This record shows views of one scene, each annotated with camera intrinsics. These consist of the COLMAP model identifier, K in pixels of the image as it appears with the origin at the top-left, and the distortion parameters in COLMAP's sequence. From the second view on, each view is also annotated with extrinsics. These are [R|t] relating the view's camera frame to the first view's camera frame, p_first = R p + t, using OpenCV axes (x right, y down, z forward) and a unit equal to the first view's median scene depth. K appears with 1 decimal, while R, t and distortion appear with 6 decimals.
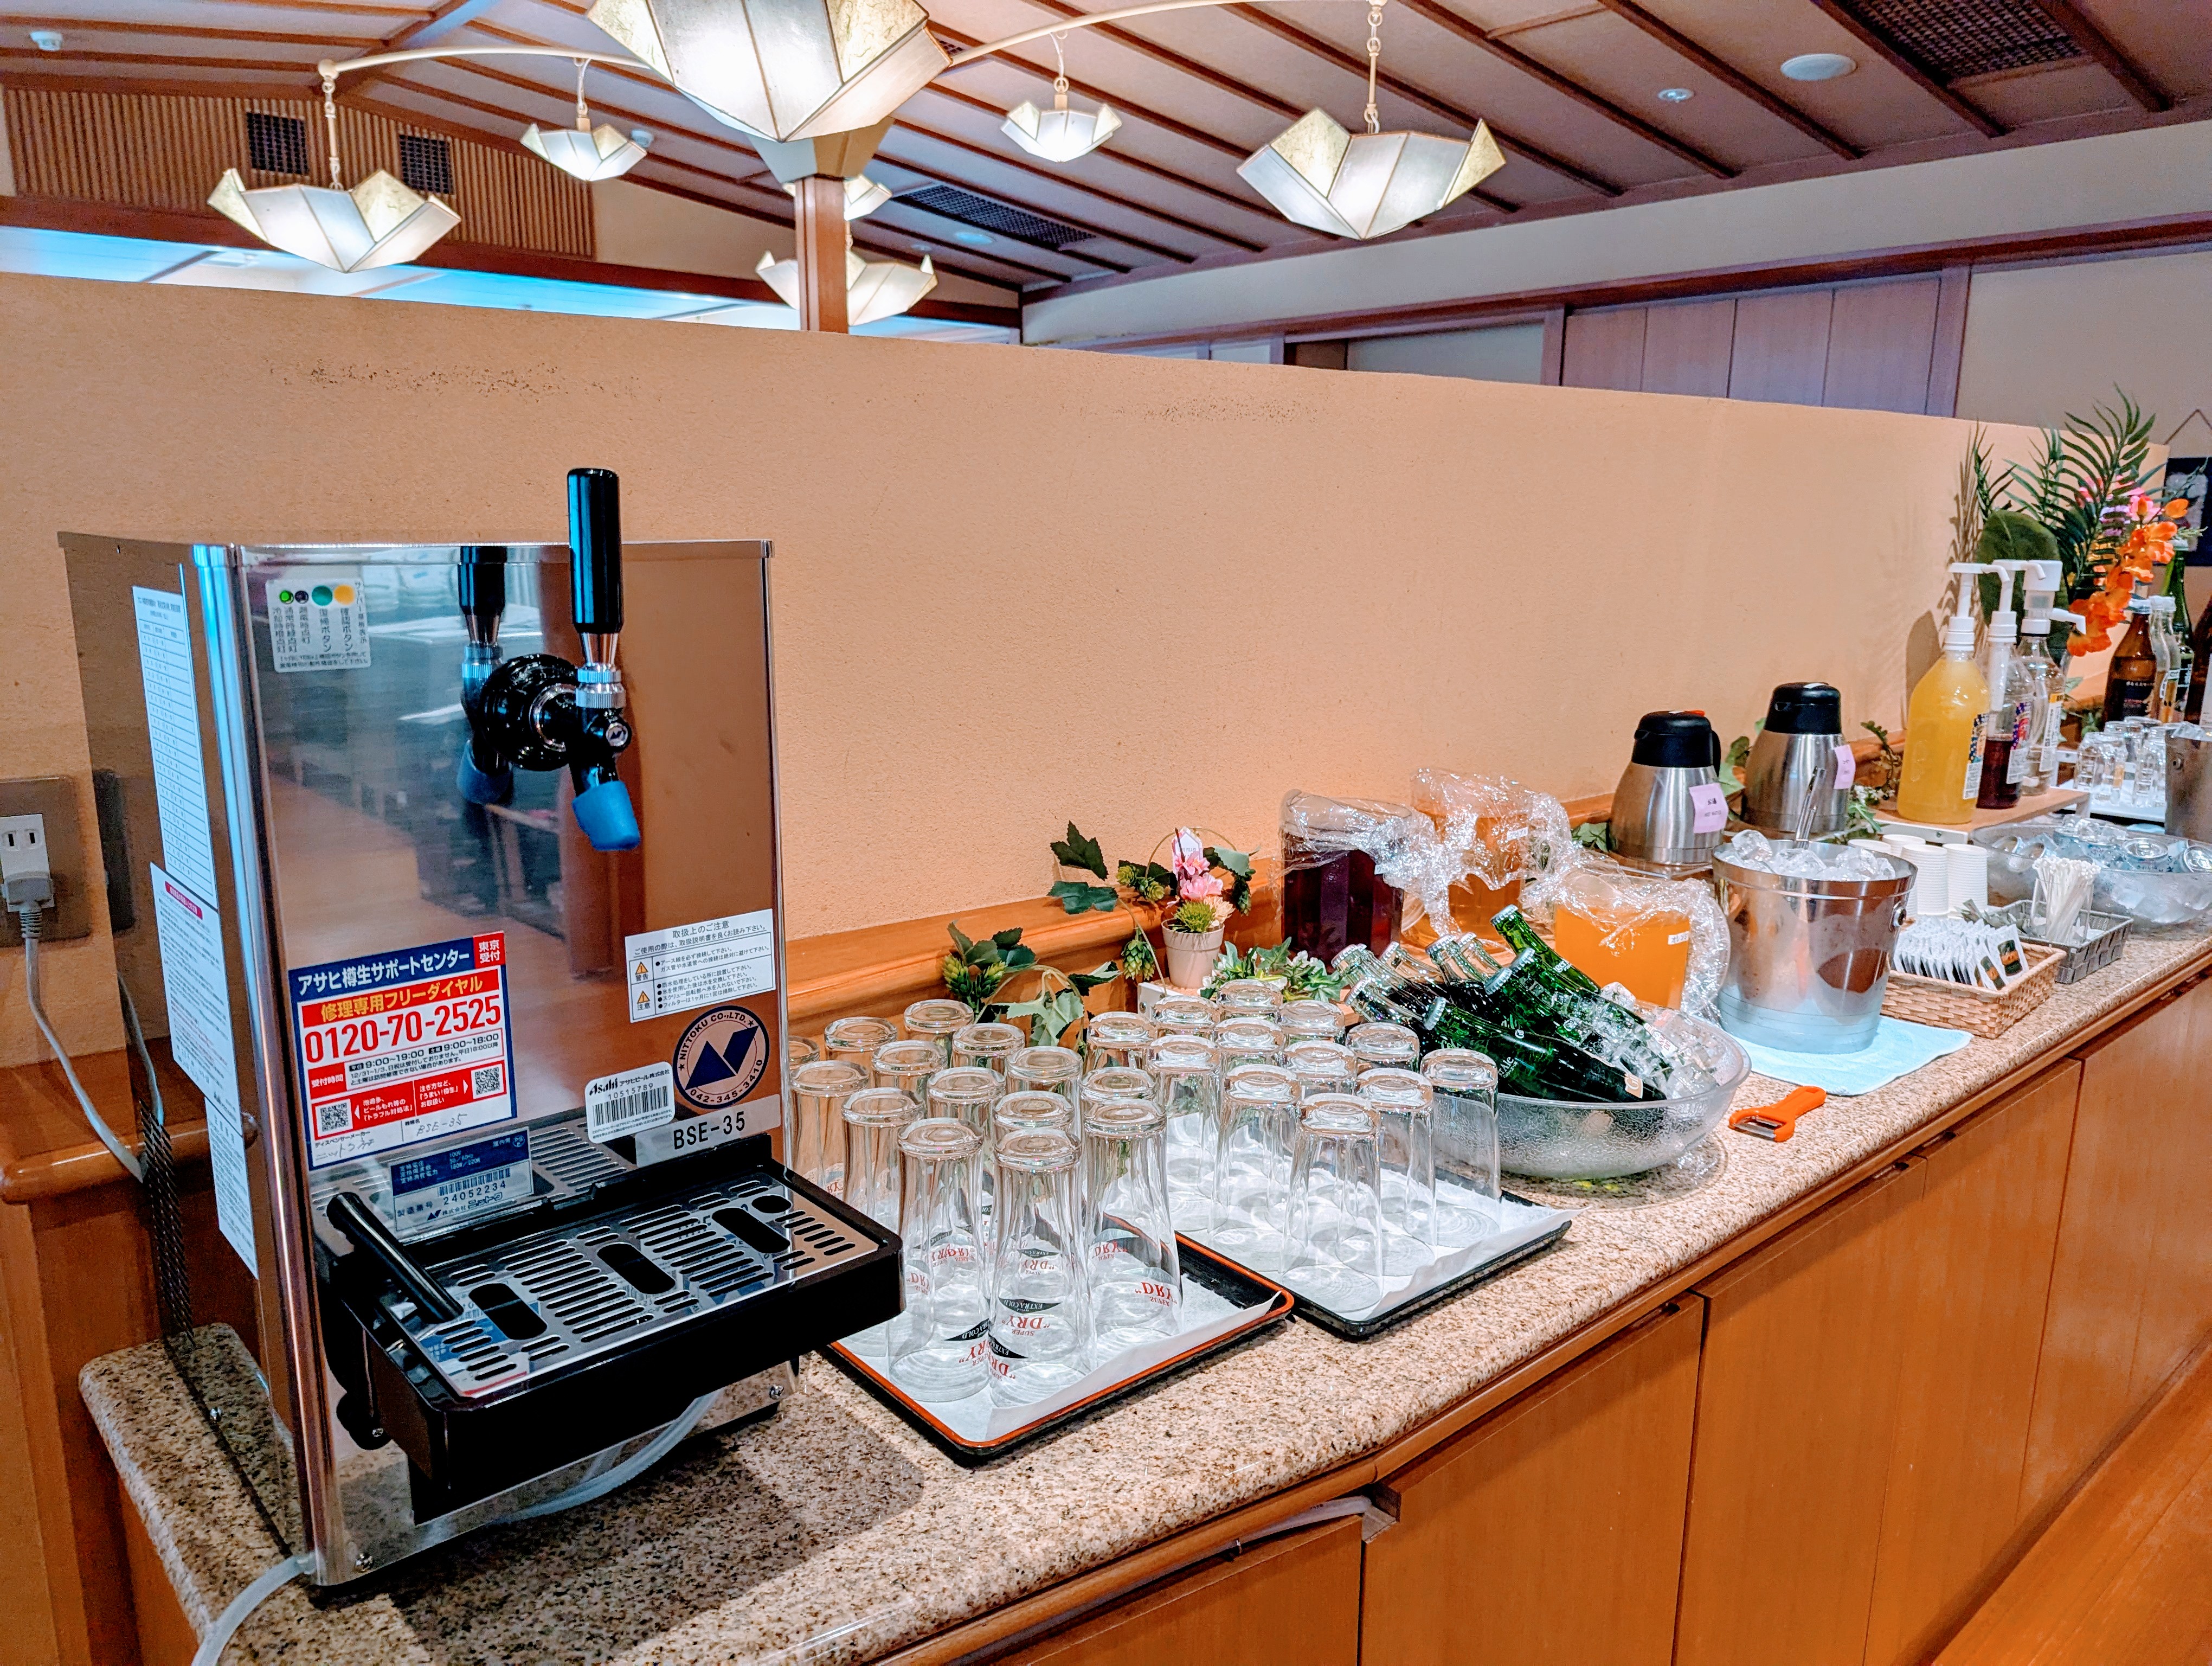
lens RADIAL K [[1573.7, 0, 1113.0], [0, 1573.7, 840.3], [0, 0, 1]] dist [0.050754, -0.048987]
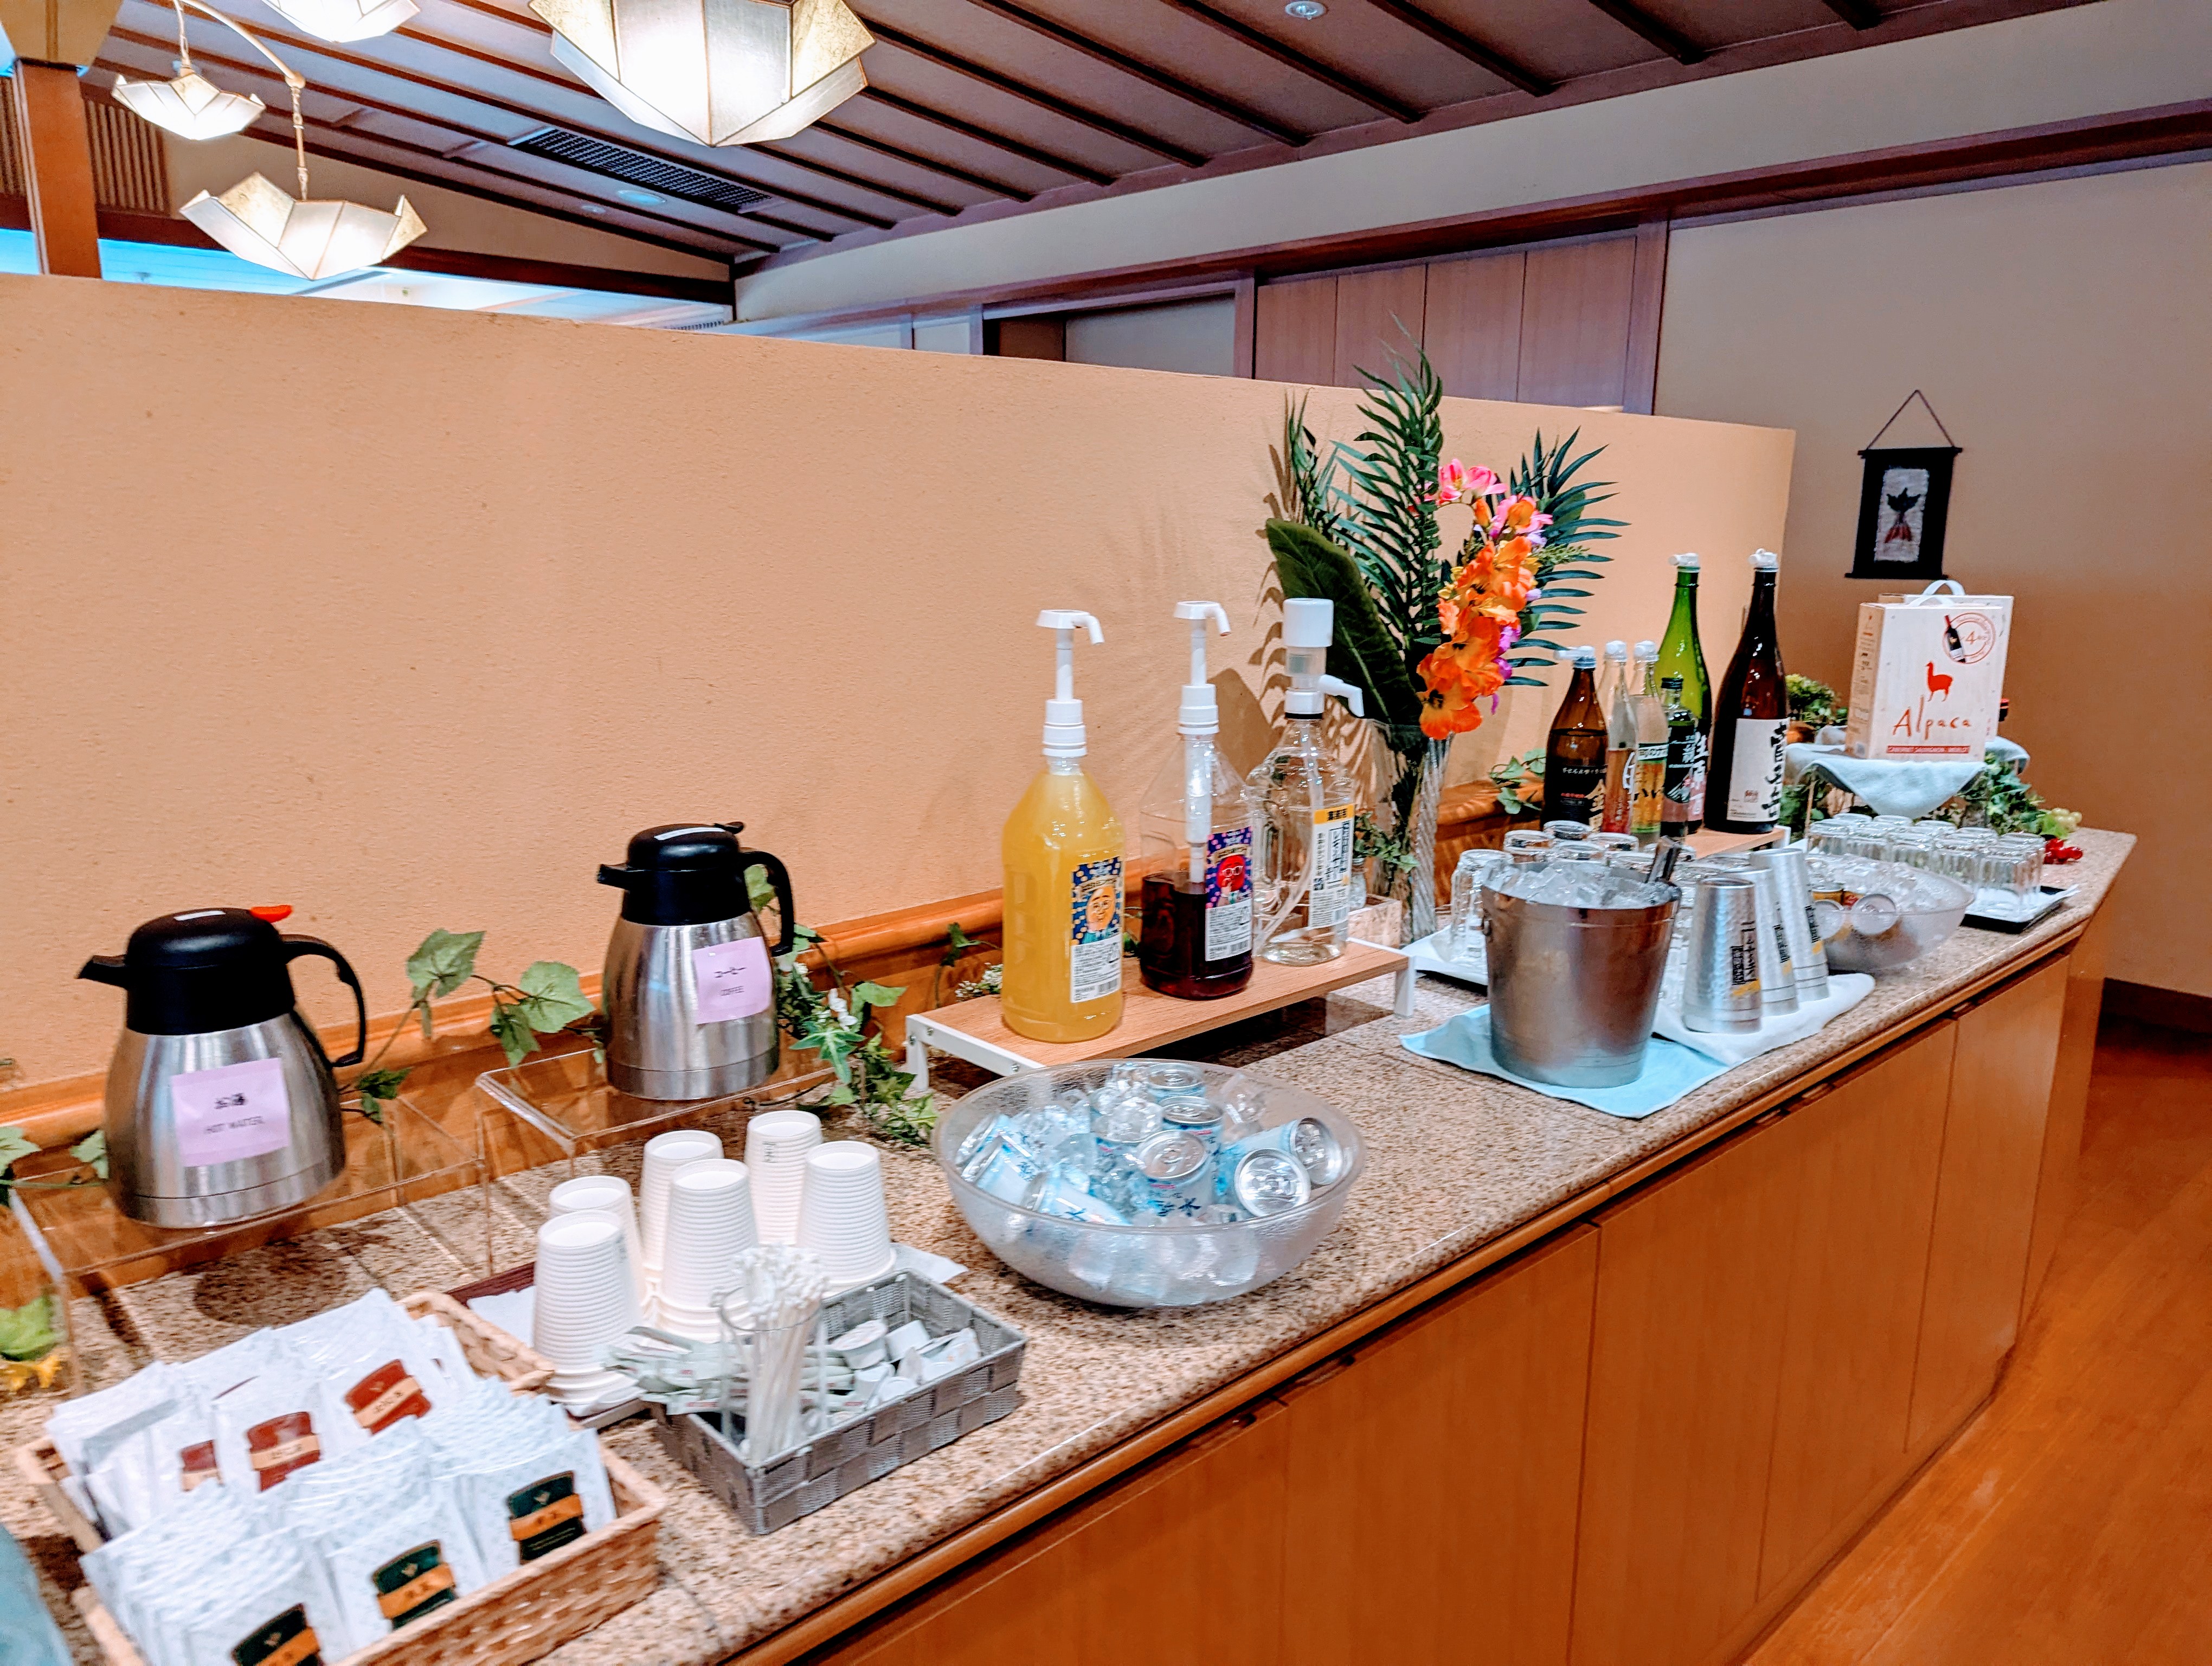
lens RADIAL K [[1573.7, 0, 1101.2], [0, 1573.7, 835.6], [0, 0, 1]] dist [0.050754, -0.048987]
pose [[0.999747, -0.004265, 0.022082, 0.180202], [0.004292, 0.999990, -0.001185, -0.029941], [-0.022077, 0.001279, 0.999755, 0.138960]]
